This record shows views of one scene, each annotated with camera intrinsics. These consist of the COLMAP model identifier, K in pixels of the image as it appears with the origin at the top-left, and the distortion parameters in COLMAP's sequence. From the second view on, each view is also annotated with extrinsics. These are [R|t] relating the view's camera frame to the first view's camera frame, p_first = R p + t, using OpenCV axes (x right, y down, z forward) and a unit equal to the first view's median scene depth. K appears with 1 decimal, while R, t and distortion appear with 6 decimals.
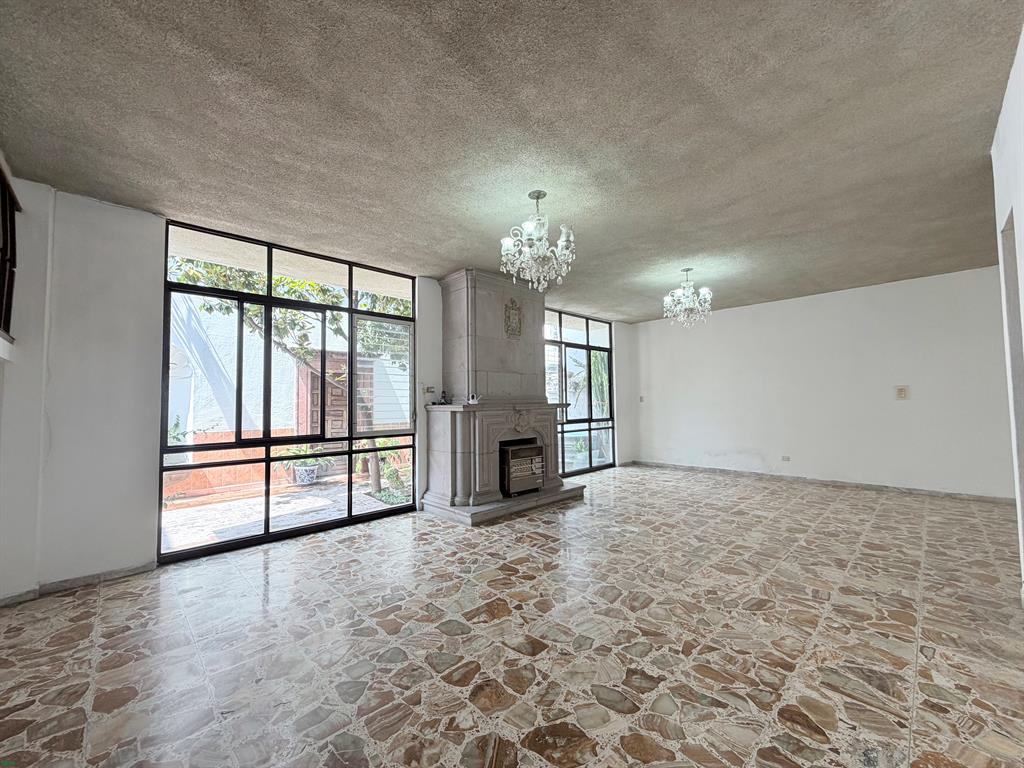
lens RADIAL K [[408.6, 0, 508.8], [0, 408.6, 383.6], [0, 0, 1]] dist [-0.000476, 0.000691]
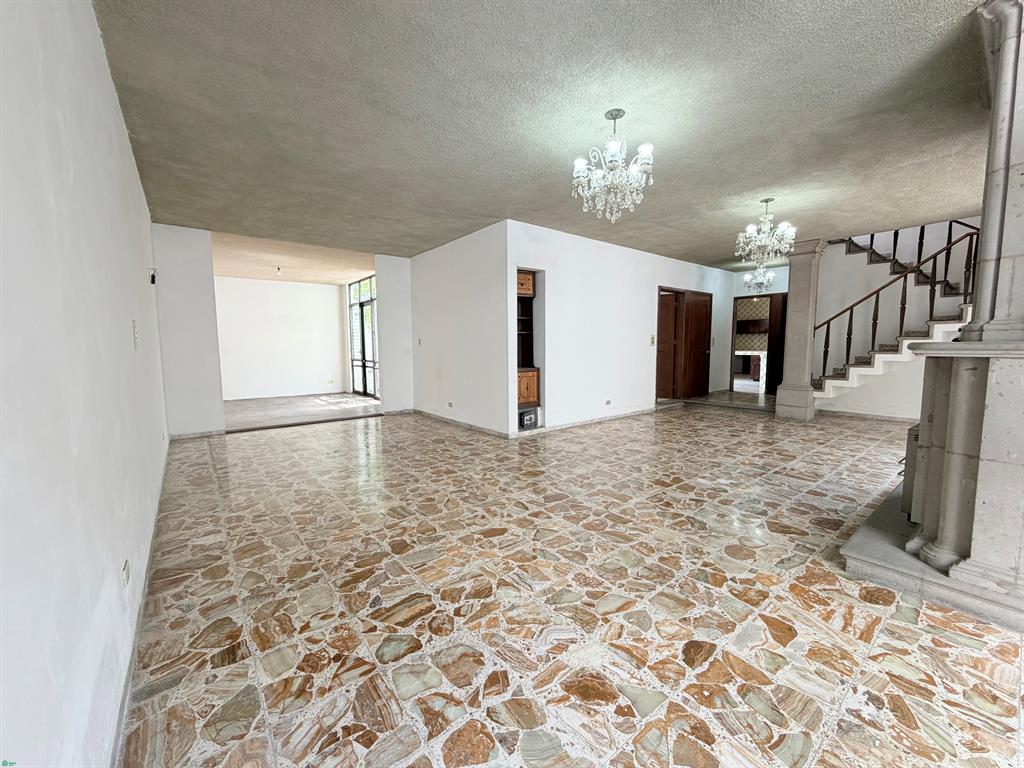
lens RADIAL K [[408.6, 0, 508.8], [0, 408.6, 383.6], [0, 0, 1]] dist [-0.000476, 0.000691]
pose [[-0.995041, 0.010422, 0.098920, 0.721177], [0.015048, 0.998822, 0.046140, 0.096894], [-0.098323, 0.047399, -0.994025, 2.173413]]
